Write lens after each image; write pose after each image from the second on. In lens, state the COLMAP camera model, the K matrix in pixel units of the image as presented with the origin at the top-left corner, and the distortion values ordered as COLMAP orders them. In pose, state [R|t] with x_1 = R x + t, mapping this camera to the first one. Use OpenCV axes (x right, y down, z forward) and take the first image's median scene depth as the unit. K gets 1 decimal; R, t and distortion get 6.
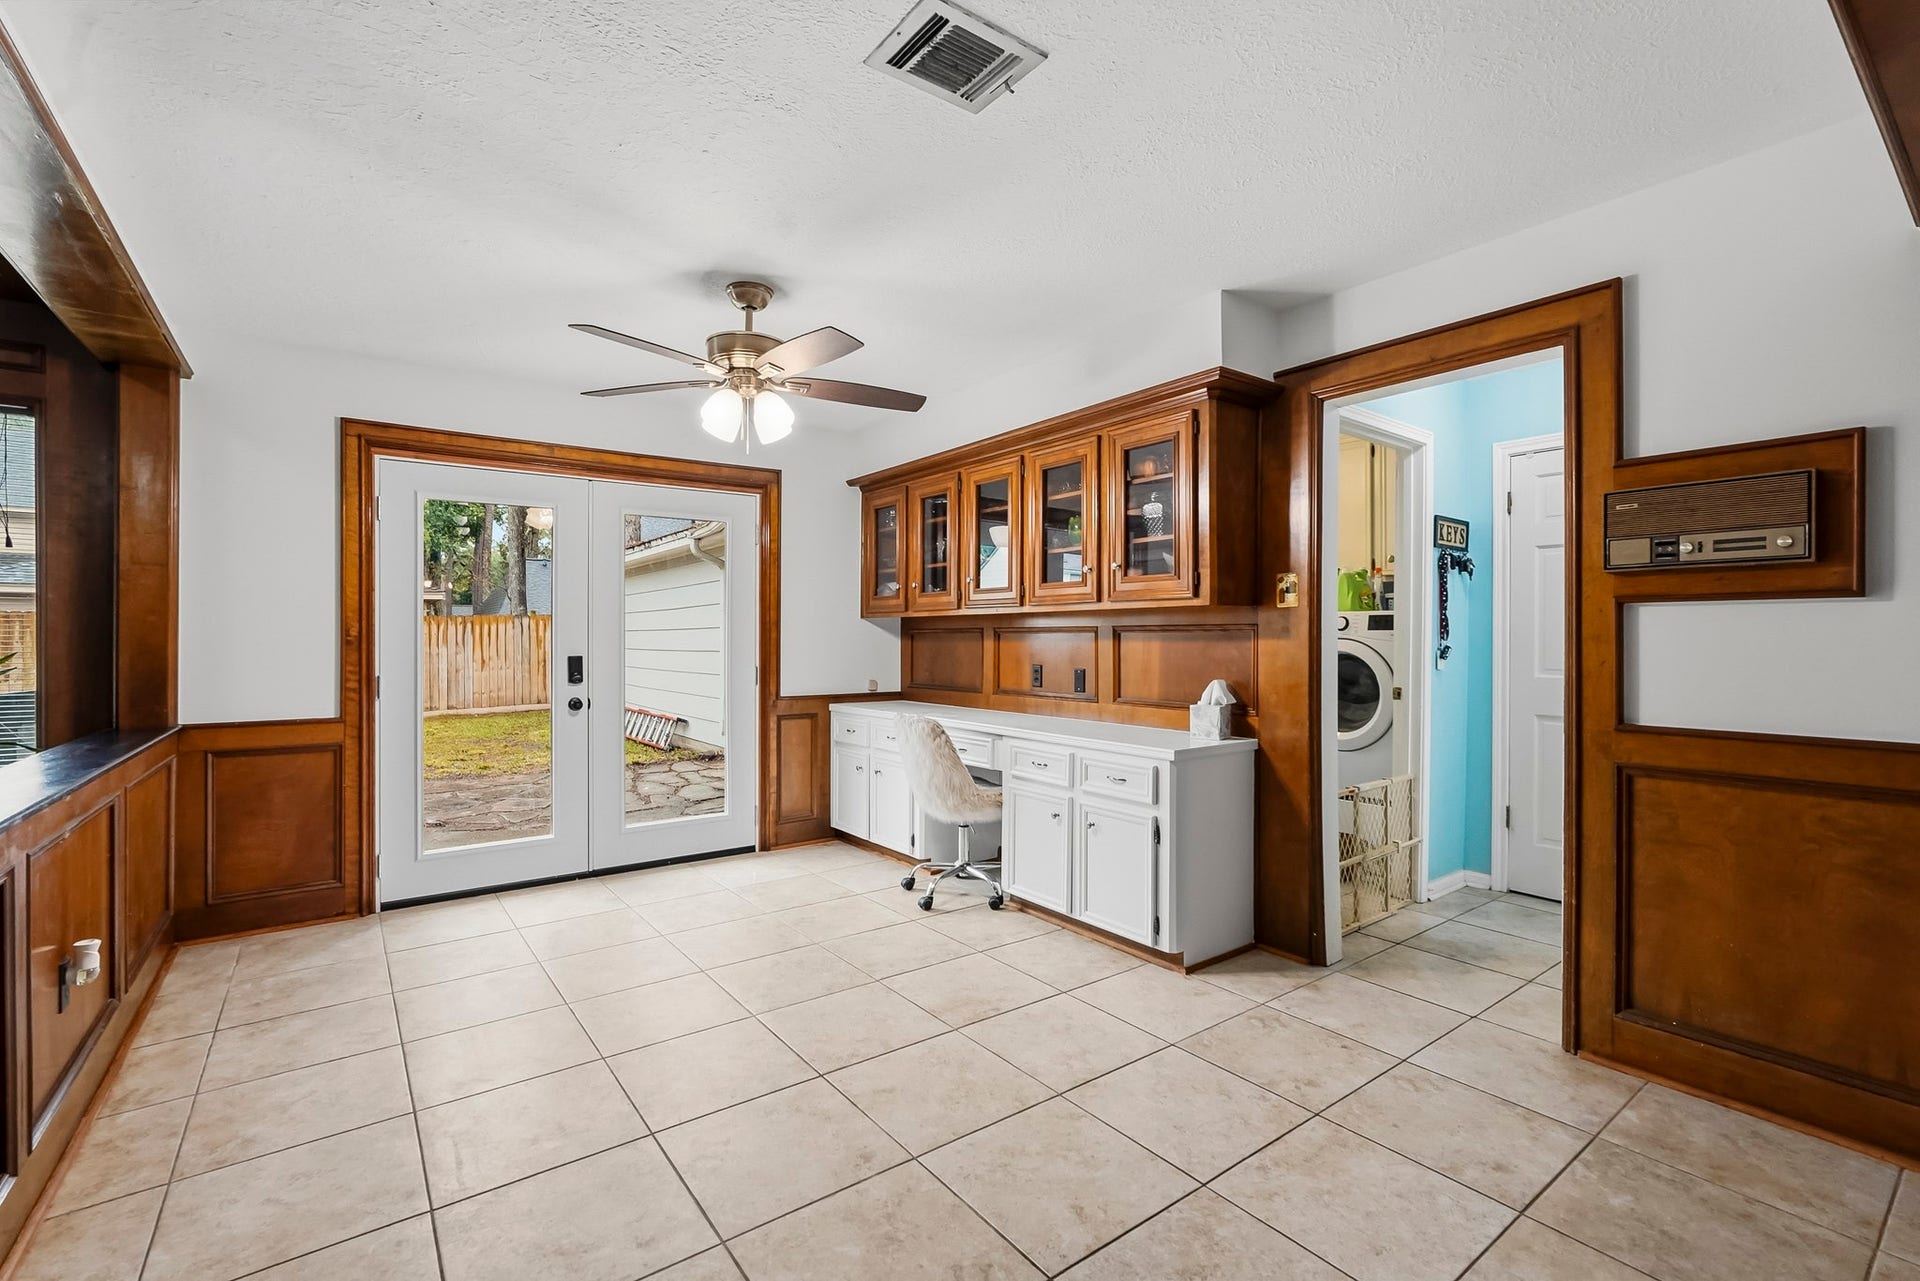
lens RADIAL K [[858.6, 0, 954.7], [0, 858.6, 638.0], [0, 0, 1]] dist [-0.000792, 0.001597]
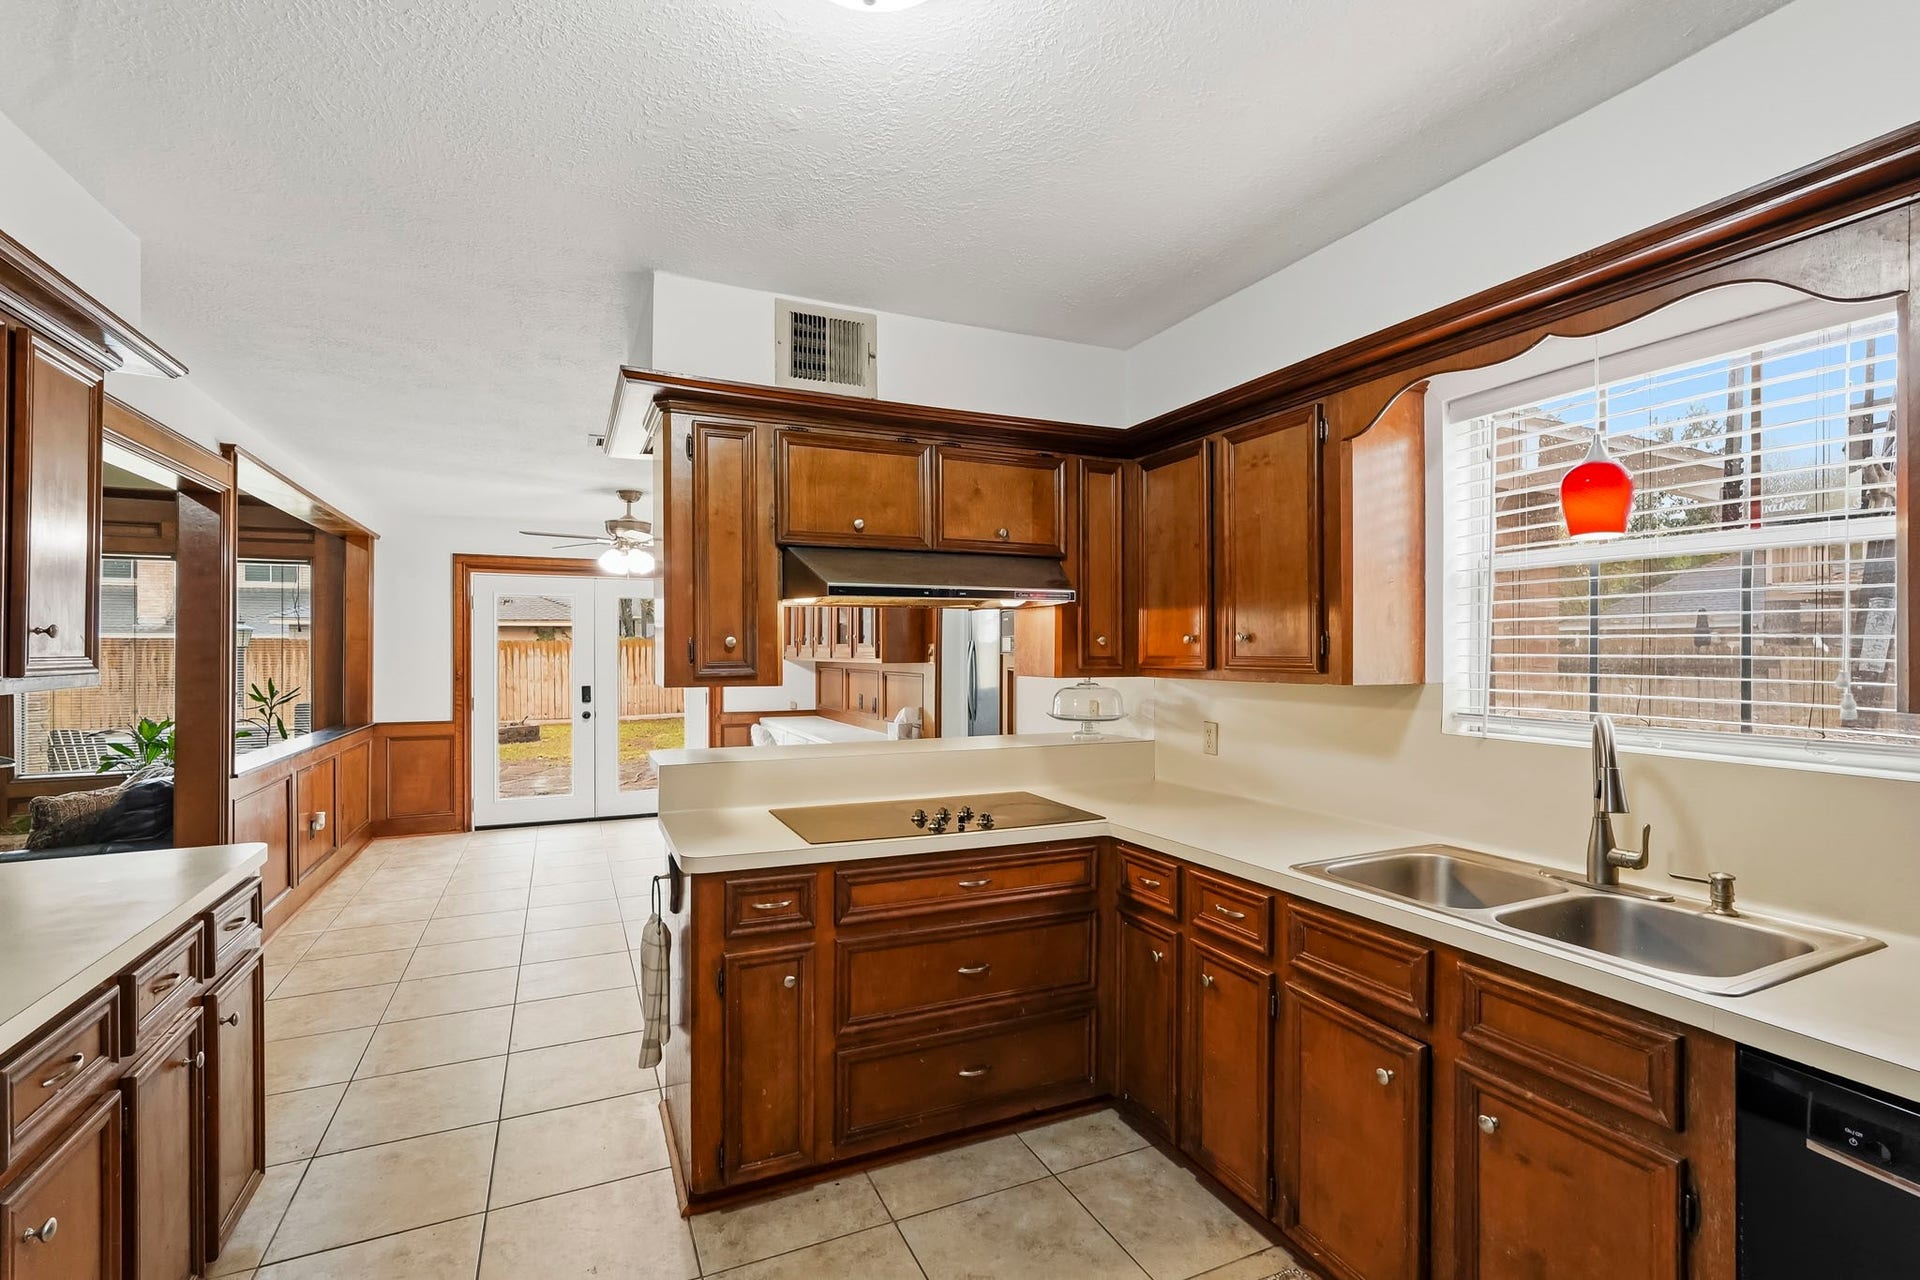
lens RADIAL K [[873.2, 0, 963.7], [0, 873.2, 649.7], [0, 0, 1]] dist [-0.011464, 0.001538]
pose [[0.980744, 0.002298, -0.195284, 0.679689], [-0.002528, 0.999996, -0.000928, -0.055666], [0.195282, 0.001404, 0.980746, -0.568751]]
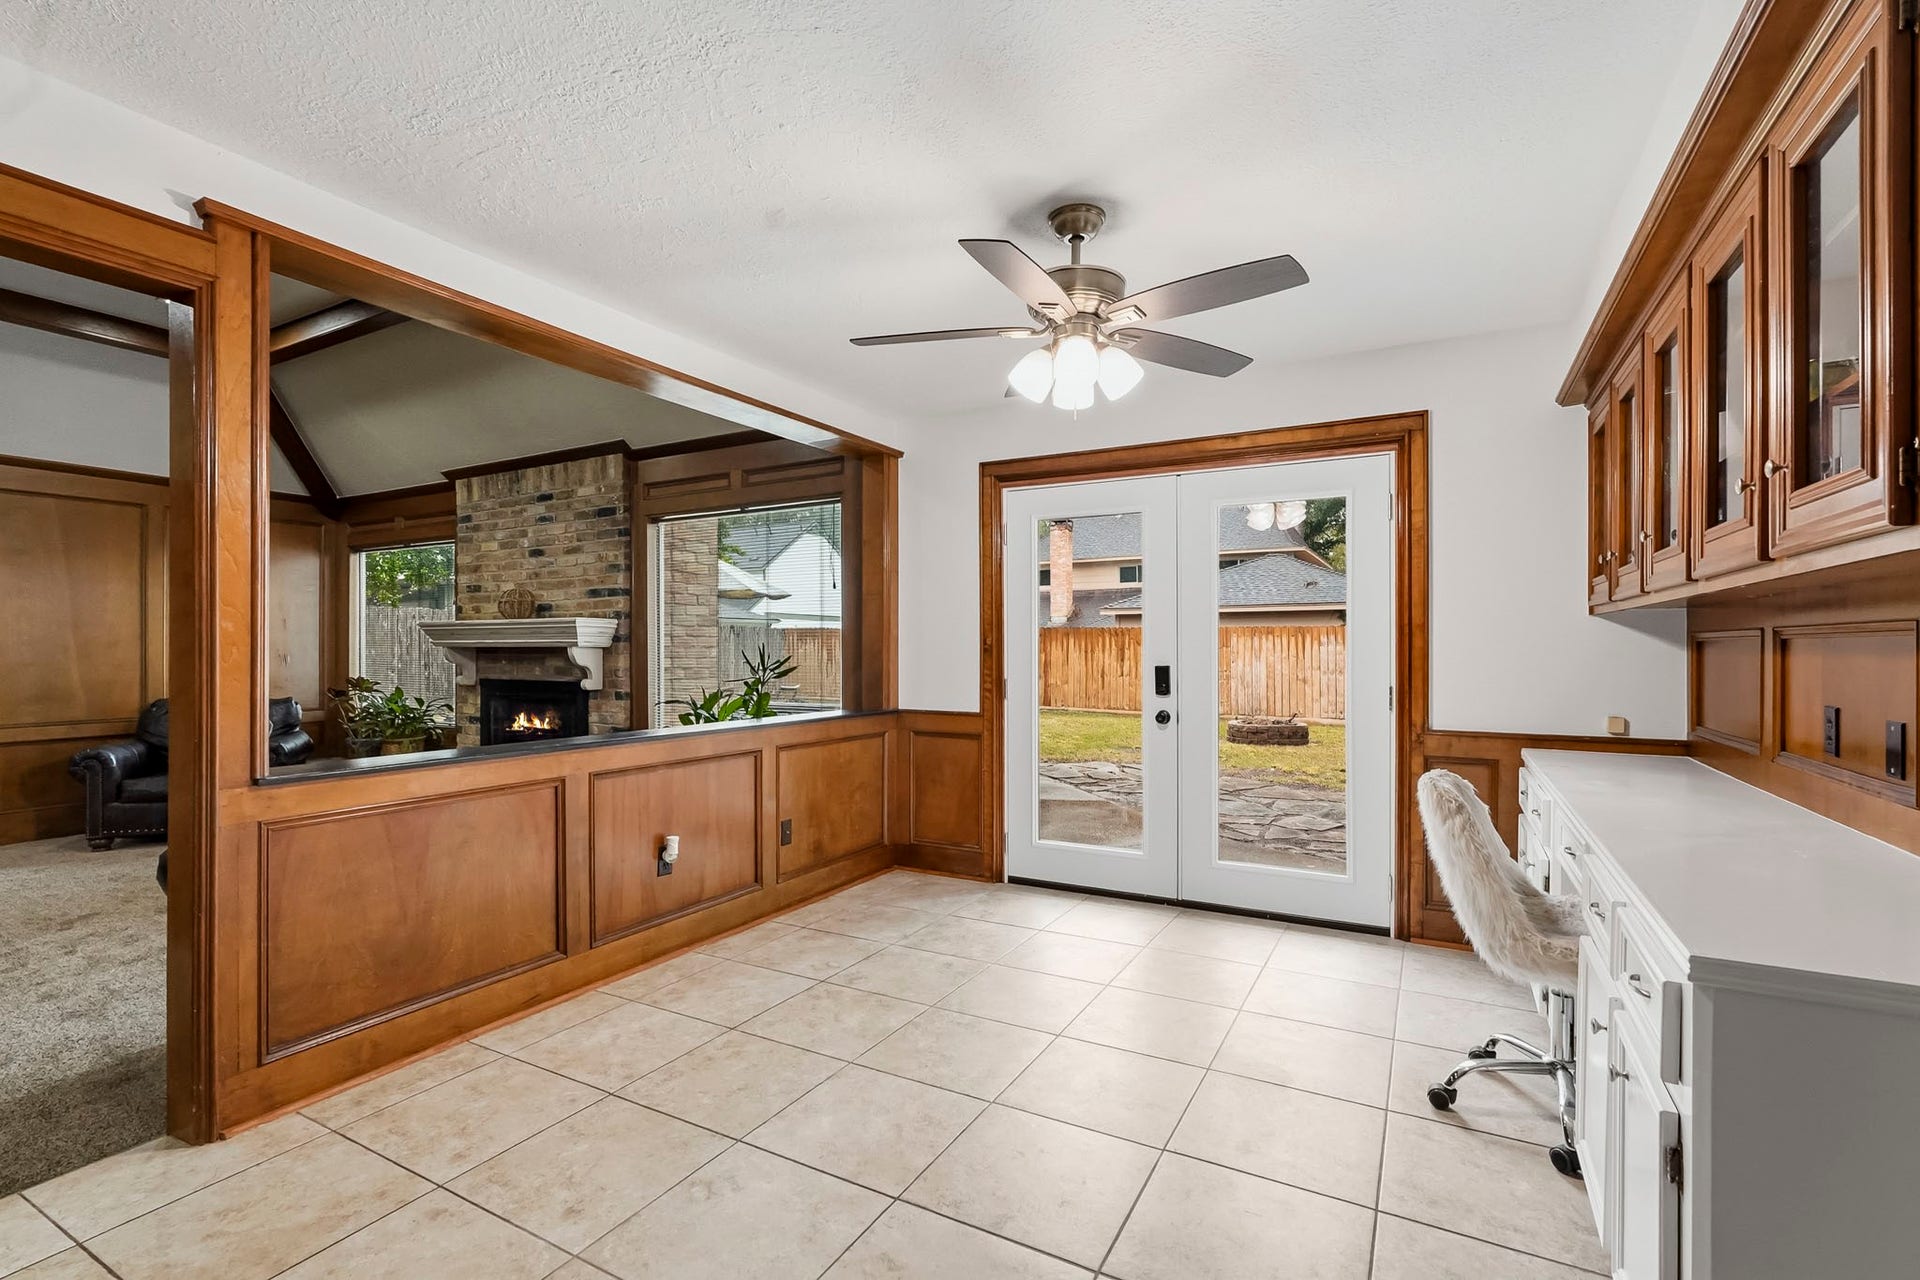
lens RADIAL K [[873.2, 0, 952.0], [0, 873.2, 647.6], [0, 0, 1]] dist [-0.011464, 0.001538]
pose [[0.417502, 0.002717, -0.908672, 0.375108], [-0.002408, 0.999995, 0.001884, -0.000072], [0.908673, 0.001401, 0.417507, 0.450293]]
